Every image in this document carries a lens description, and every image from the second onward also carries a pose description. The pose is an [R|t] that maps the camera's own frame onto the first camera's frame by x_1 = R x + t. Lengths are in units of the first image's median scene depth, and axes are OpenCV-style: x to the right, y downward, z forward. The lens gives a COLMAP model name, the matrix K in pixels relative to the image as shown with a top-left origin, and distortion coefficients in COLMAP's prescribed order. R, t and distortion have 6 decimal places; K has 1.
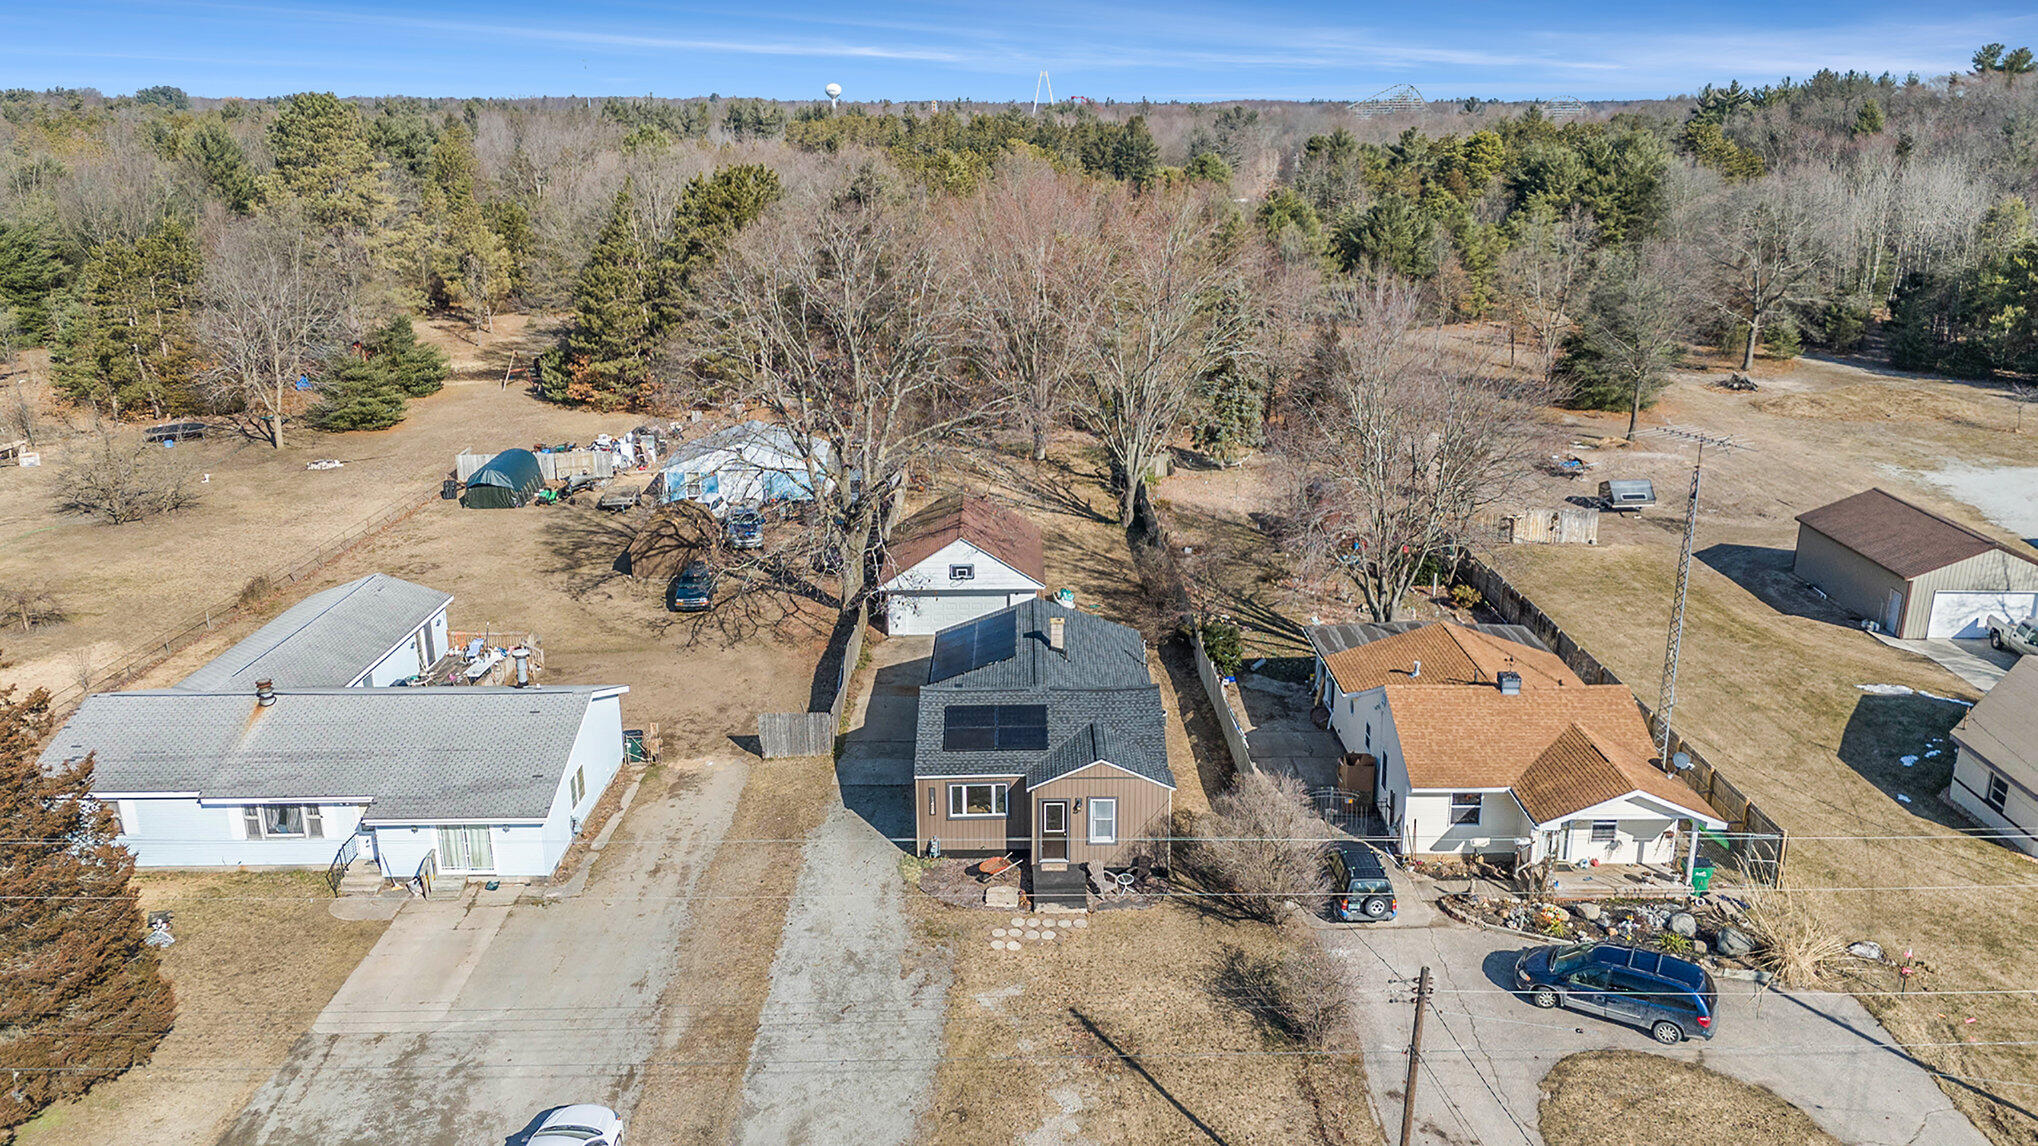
lens RADIAL K [[1482.7, 0, 1019.0], [0, 1482.7, 573.0], [0, 0, 1]] dist [0.113589, -0.157211]
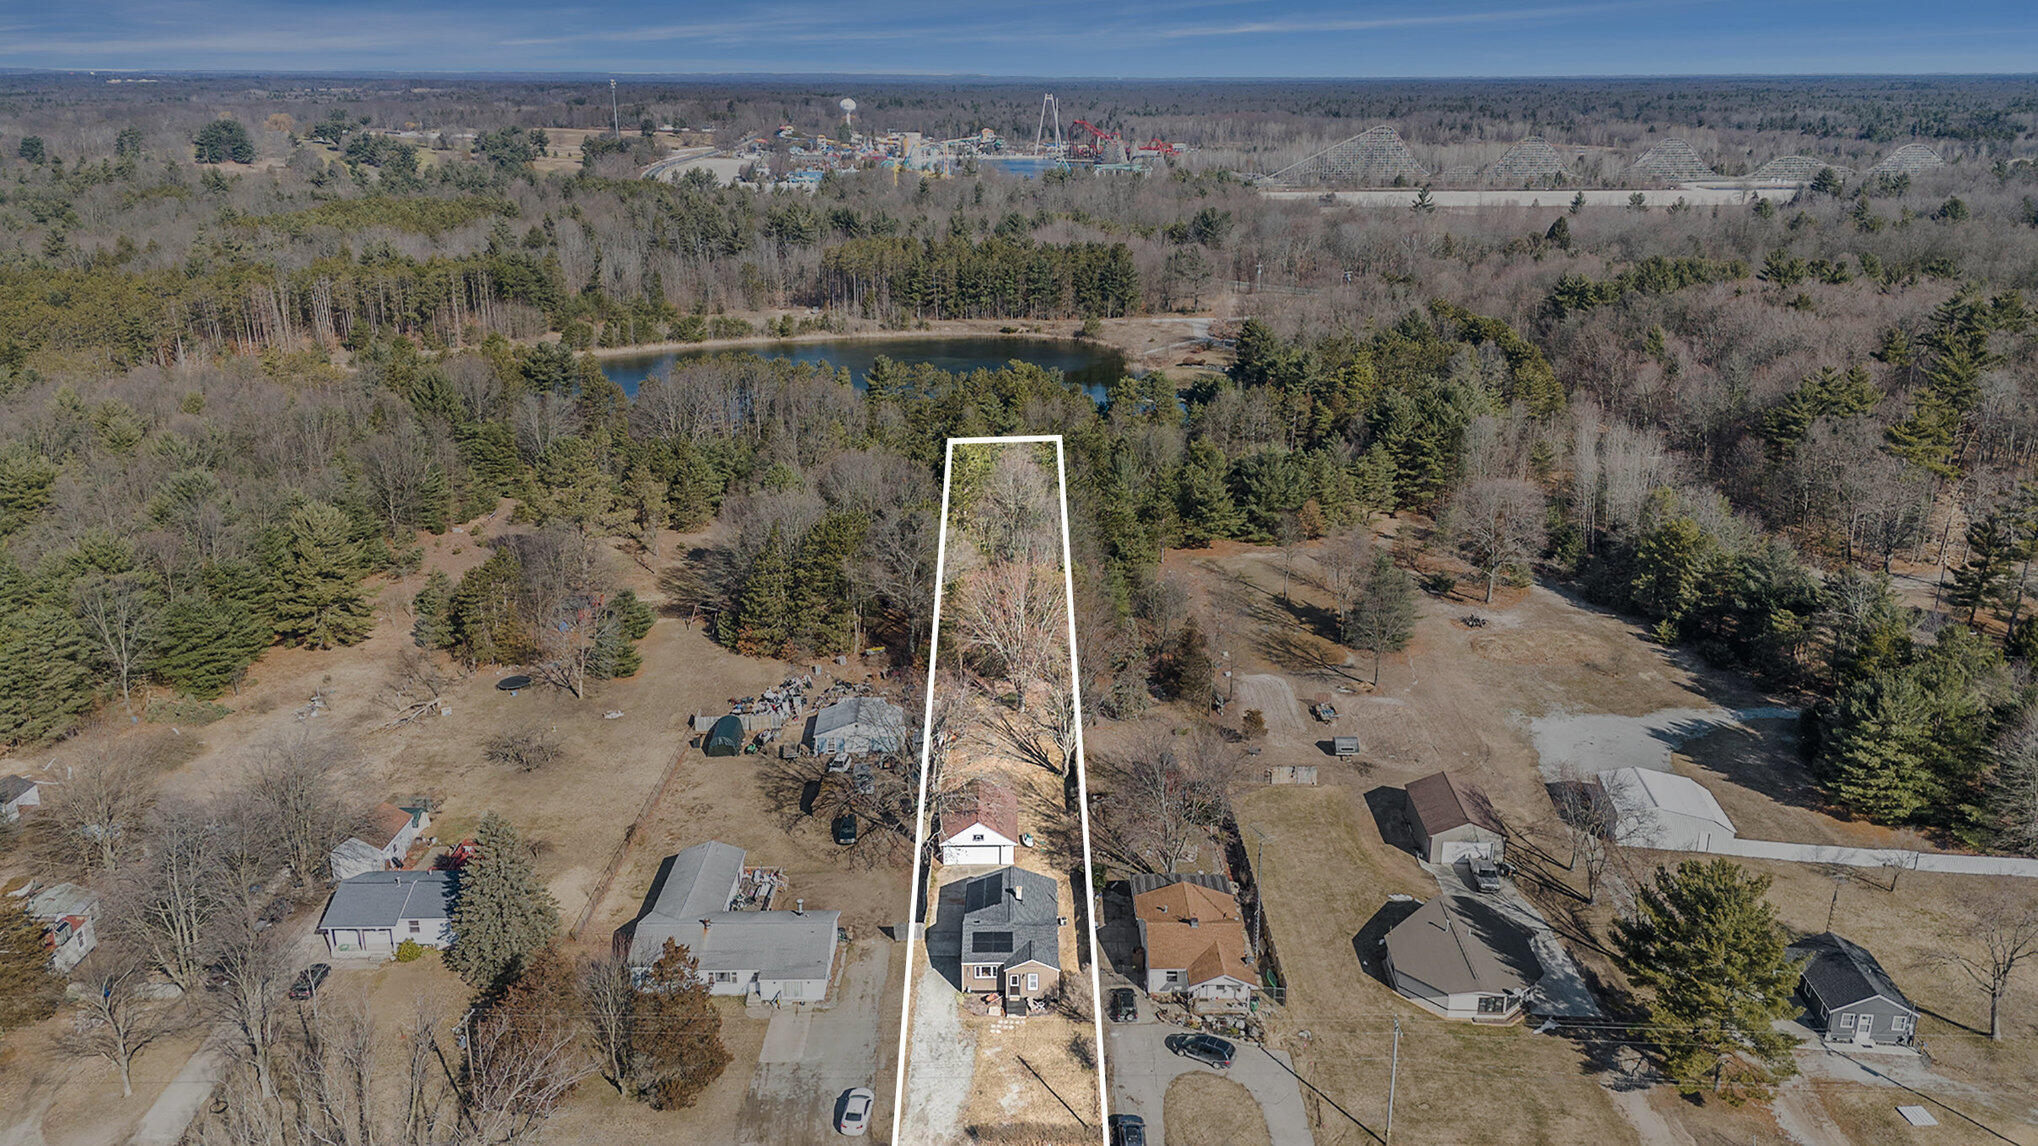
lens RADIAL K [[1492.2, 0, 1019.0], [0, 1492.2, 573.0], [0, 0, 1]] dist [0.059608, -0.000118]
pose [[0.999972, 0.006590, -0.003596, 0.035373], [-0.006496, 0.999649, 0.025684, -0.612158], [0.003764, -0.025660, 0.999664, -1.603694]]
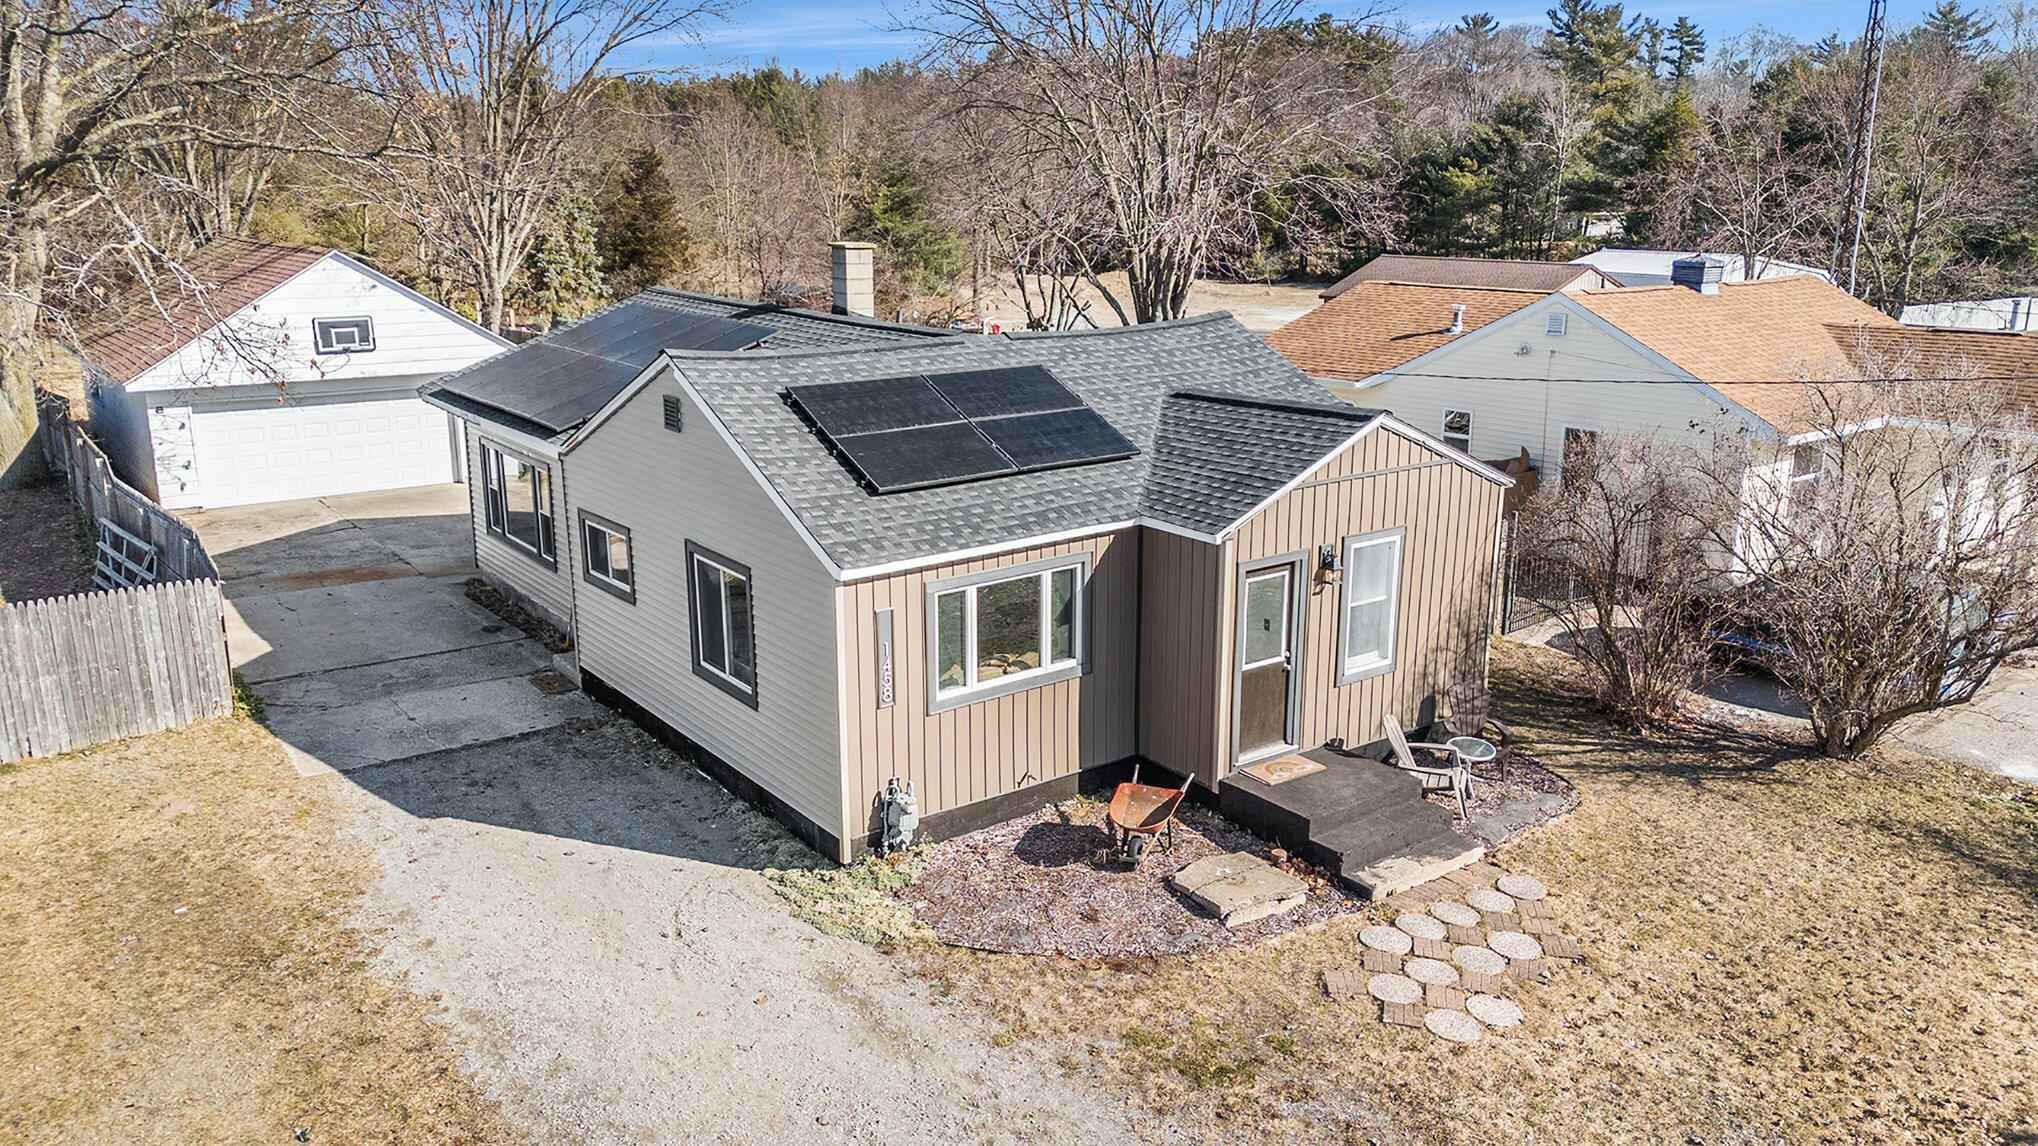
lens RADIAL K [[1482.7, 0, 1019.0], [0, 1482.7, 573.0], [0, 0, 1]] dist [0.113589, -0.157211]
pose [[0.801973, -0.139151, 0.580927, -0.204272], [0.169881, 0.985463, 0.001529, 0.140749], [-0.572696, 0.097462, 0.813954, 0.742439]]
